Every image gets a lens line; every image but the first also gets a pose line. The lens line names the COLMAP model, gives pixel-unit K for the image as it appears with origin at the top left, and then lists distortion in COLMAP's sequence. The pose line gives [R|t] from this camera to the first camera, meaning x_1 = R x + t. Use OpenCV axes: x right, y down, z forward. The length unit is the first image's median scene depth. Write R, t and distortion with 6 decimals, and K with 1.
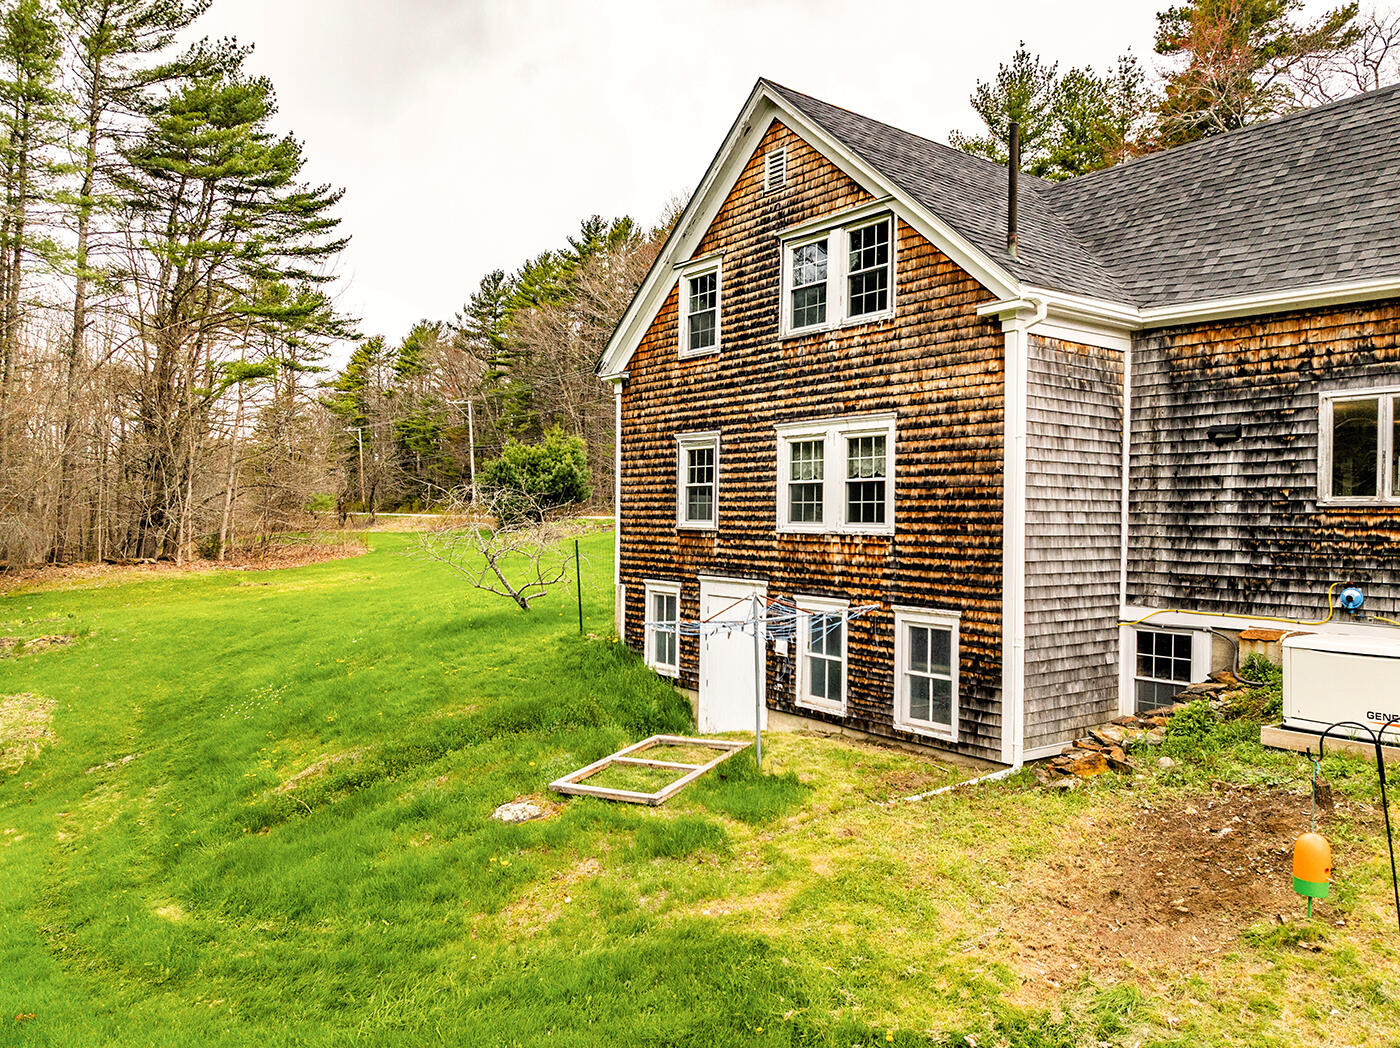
lens RADIAL K [[1029.3, 0, 683.3], [0, 1029.3, 521.6], [0, 0, 1]] dist [-0.029778, 0.004813]
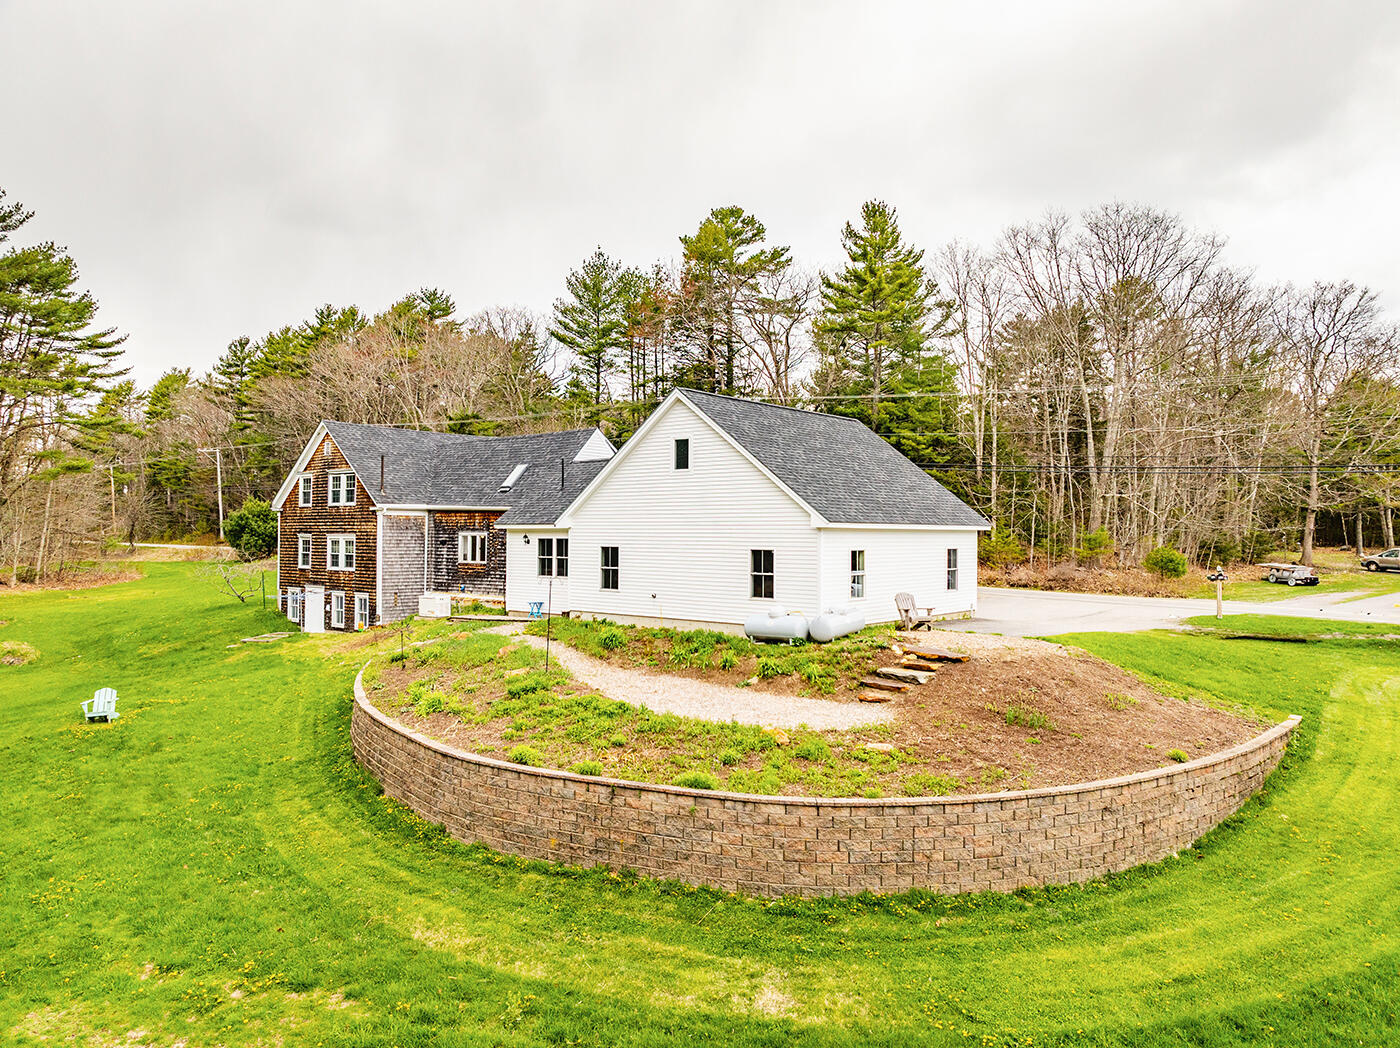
lens RADIAL K [[994.5, 0, 700.0], [0, 994.5, 524.0], [0, 0, 1]] dist [-0.032310, 0.002080]
pose [[0.969026, -0.001536, 0.246954, 0.455418], [0.005877, 0.999841, -0.016841, -0.072301], [-0.246889, 0.017771, 0.968881, -2.188341]]
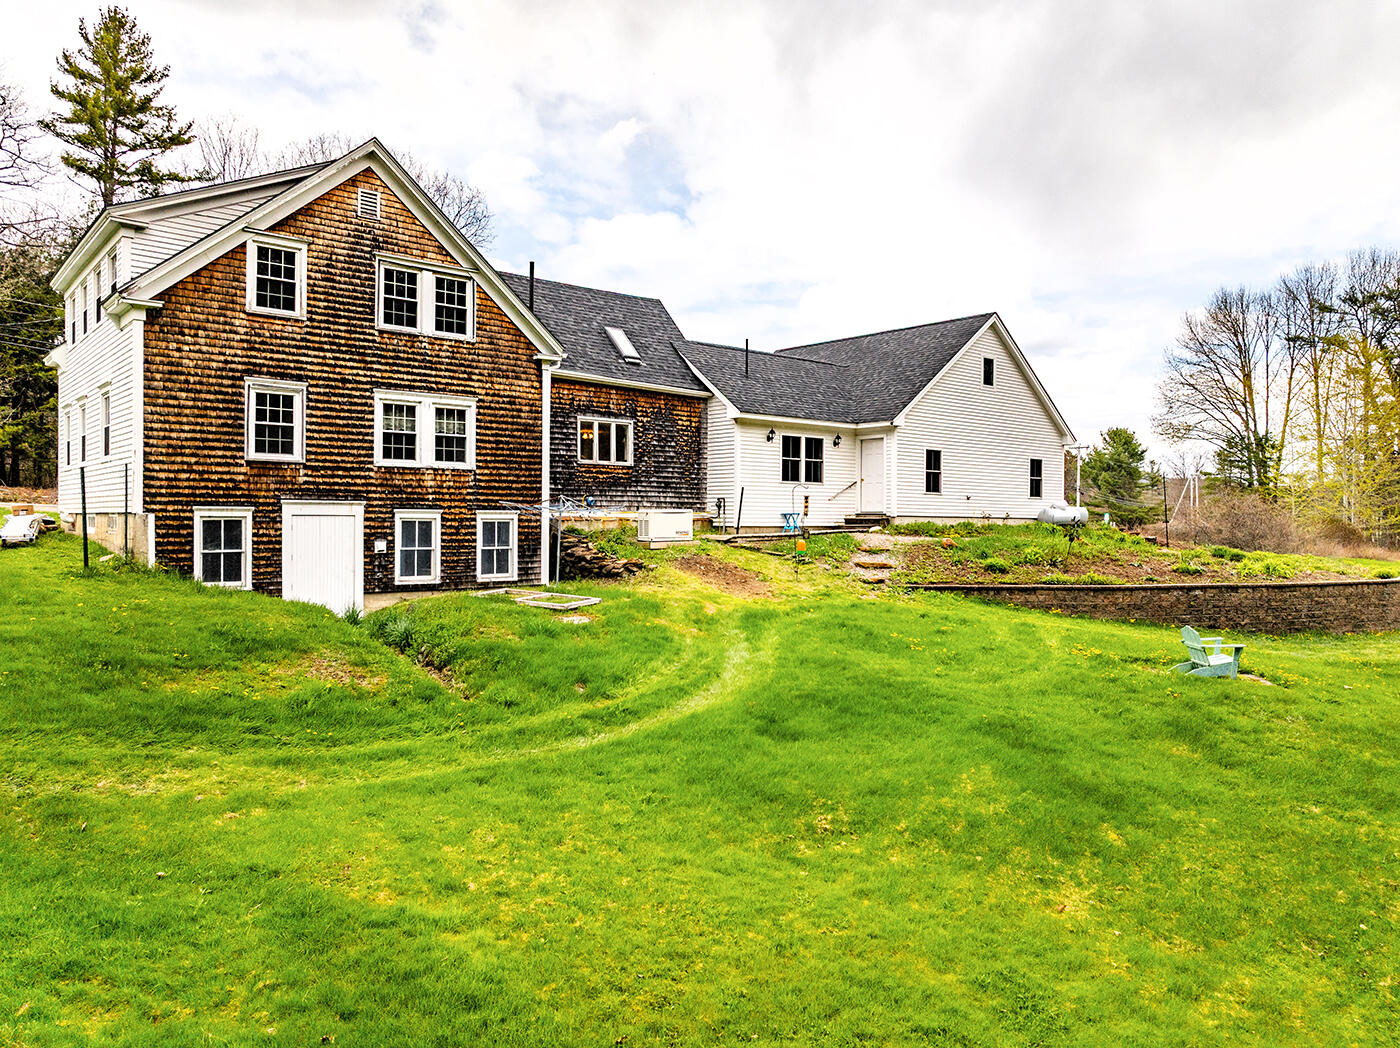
lens RADIAL K [[992.3, 0, 712.4], [0, 992.3, 523.3], [0, 0, 1]] dist [-0.024650, 0.012232]
pose [[-0.081921, -0.012548, 0.996560, -1.354255], [0.000072, 0.999921, 0.012596, 0.075529], [-0.996639, 0.001104, -0.081914, 0.682351]]
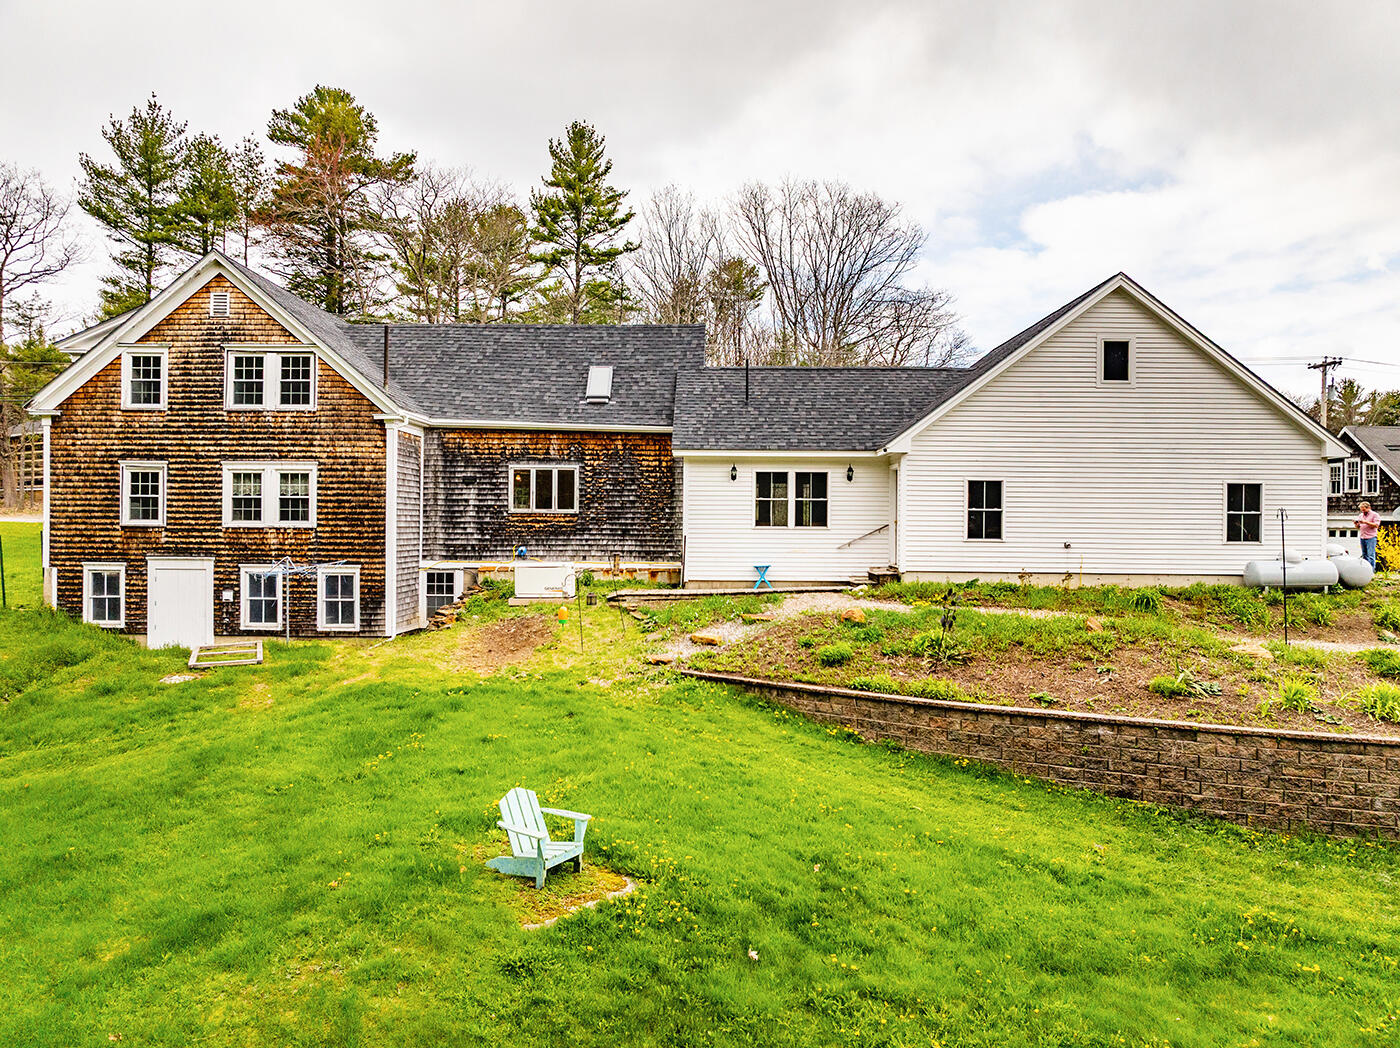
lens RADIAL K [[992.3, 0, 712.4], [0, 992.3, 523.3], [0, 0, 1]] dist [-0.024650, 0.012232]
pose [[0.596750, -0.005089, 0.802411, -0.741367], [0.003250, 0.999987, 0.003926, 0.001184], [-0.802421, 0.000265, 0.596759, -0.595929]]
